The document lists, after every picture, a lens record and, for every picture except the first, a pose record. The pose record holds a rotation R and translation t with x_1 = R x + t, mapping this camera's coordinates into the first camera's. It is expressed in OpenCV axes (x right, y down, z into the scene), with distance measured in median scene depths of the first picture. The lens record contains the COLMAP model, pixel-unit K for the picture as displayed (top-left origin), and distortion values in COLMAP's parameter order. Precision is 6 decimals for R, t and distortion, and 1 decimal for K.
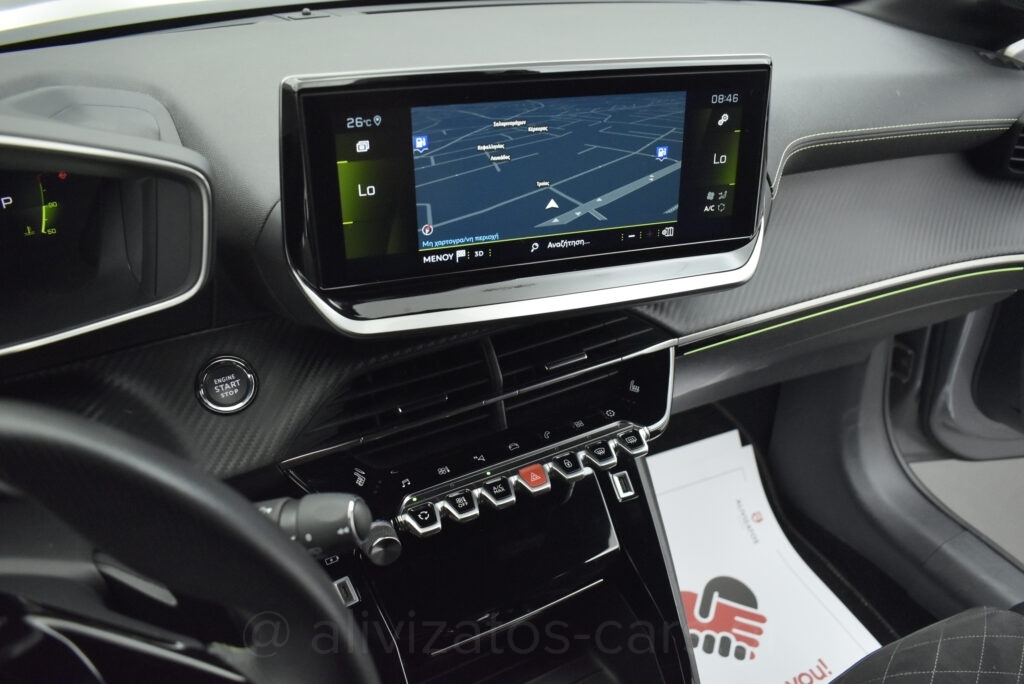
lens RADIAL K [[834.7, 0, 512.0], [0, 834.7, 342.0], [0, 0, 1]] dist [-0.087331, -0.000274]
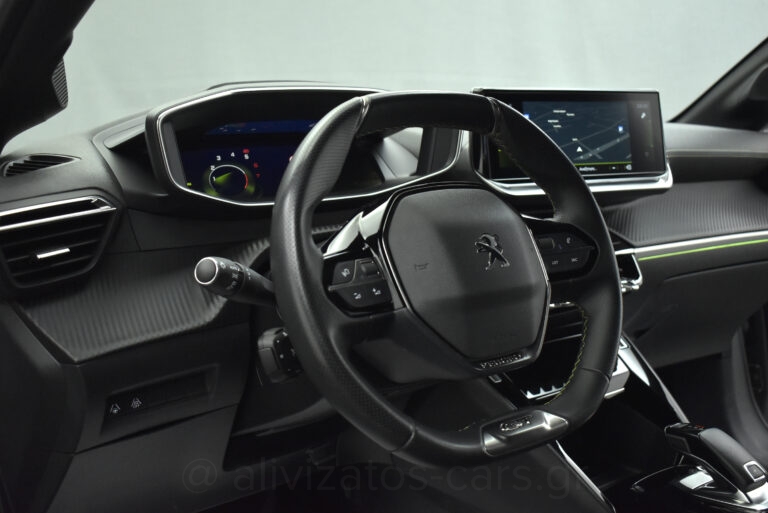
lens RADIAL K [[863.6, 0, 384.0], [0, 863.6, 256.5], [0, 0, 1]] dist [-0.027287, -0.020867]
pose [[0.990069, -0.078295, 0.116761, -0.748369], [0.121581, 0.893856, -0.431554, 1.002740], [-0.070579, 0.441464, 0.894499, -0.861895]]
